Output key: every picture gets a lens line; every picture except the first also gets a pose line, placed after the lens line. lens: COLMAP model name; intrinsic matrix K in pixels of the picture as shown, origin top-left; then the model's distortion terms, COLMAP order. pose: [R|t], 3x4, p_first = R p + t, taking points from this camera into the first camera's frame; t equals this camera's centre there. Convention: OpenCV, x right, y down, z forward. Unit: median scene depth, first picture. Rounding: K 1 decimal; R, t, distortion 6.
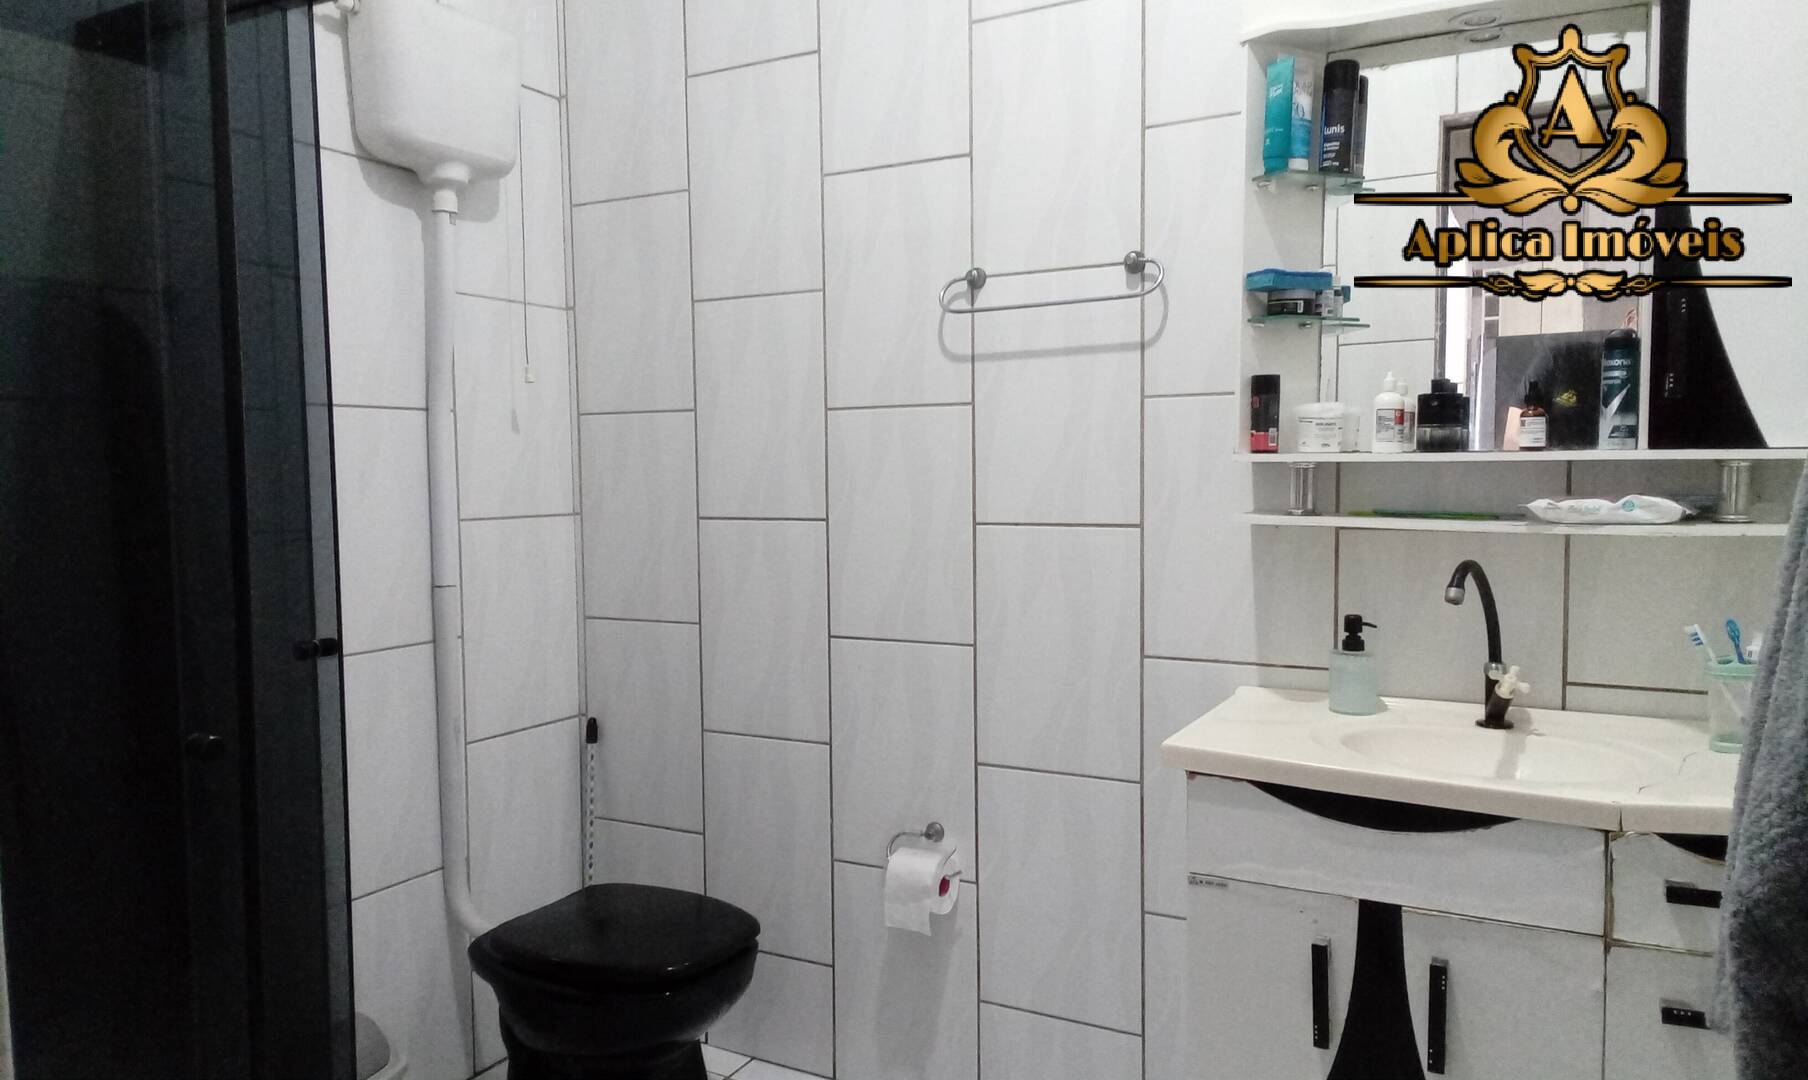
lens RADIAL K [[1224.5, 0, 903.9], [0, 1224.5, 548.3], [0, 0, 1]] dist [0.073886, -0.083147]
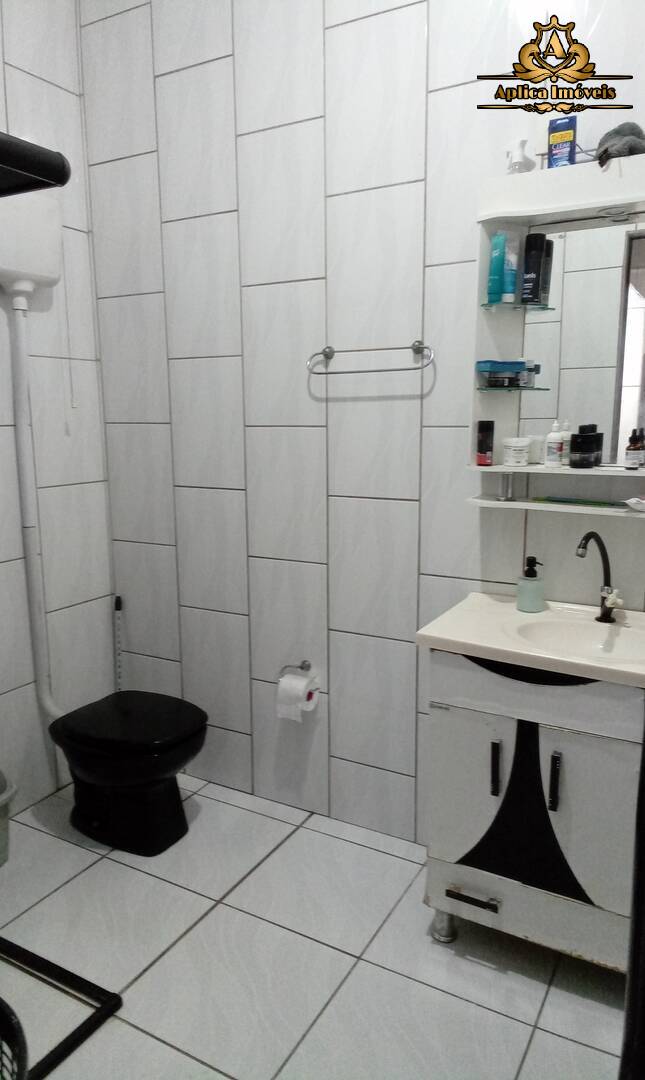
lens RADIAL K [[731.4, 0, 317.7], [0, 731.4, 543.0], [0, 0, 1]] dist [0.073886, -0.083147]
pose [[0.999898, 0.004331, -0.013611, 0.062520], [-0.002765, 0.993592, 0.112990, -0.076849], [0.014013, -0.112941, 0.993503, -0.051906]]
